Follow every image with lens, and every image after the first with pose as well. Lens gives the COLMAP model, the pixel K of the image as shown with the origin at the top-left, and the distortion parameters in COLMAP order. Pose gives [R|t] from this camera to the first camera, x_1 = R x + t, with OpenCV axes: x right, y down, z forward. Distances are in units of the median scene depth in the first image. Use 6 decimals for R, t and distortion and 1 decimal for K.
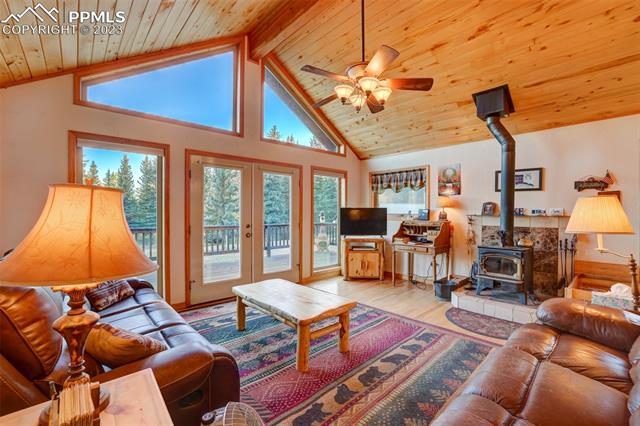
lens RADIAL K [[272.1, 0, 322.6], [0, 272.1, 213.5], [0, 0, 1]] dist [-0.032076, 0.004398]
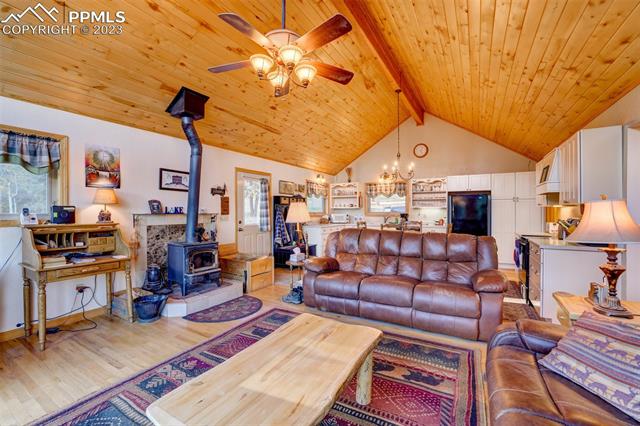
lens RADIAL K [[272.1, 0, 316.8], [0, 272.1, 213.5], [0, 0, 1]] dist [-0.032076, 0.004398]
pose [[-0.275477, -0.010288, 0.961253, -0.502917], [0.002454, 0.999932, 0.011406, -0.005513], [-0.961305, 0.005501, -0.275433, 0.831341]]
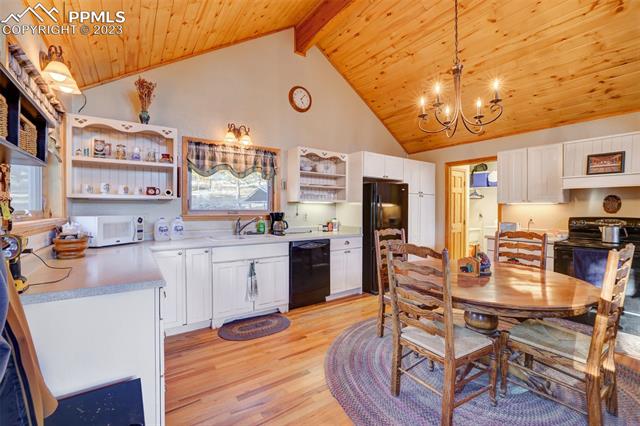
lens RADIAL K [[272.1, 0, 312.9], [0, 272.1, 211.7], [0, 0, 1]] dist [-0.032076, 0.004398]
pose [[-0.988815, -0.007234, 0.148972, 1.011588], [-0.005084, 0.999877, 0.014810, 0.000166], [-0.149061, 0.013887, -0.988731, 0.633819]]
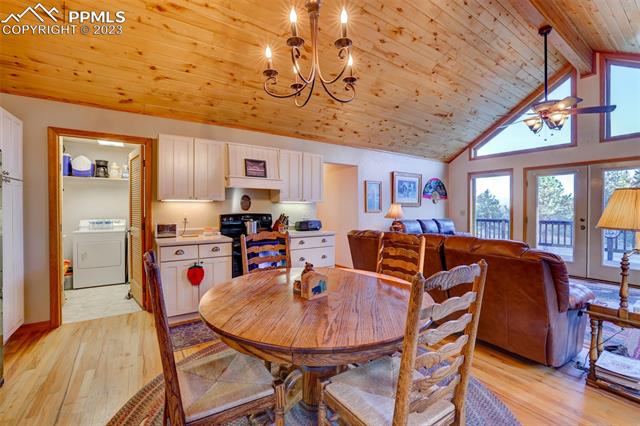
lens RADIAL K [[272.1, 0, 320.5], [0, 272.1, 208.7], [0, 0, 1]] dist [-0.032076, 0.004398]
pose [[-0.148261, 0.000291, -0.988948, 1.198741], [-0.006370, 0.999979, 0.001249, 0.003722], [0.988928, 0.006484, -0.148256, 0.052824]]
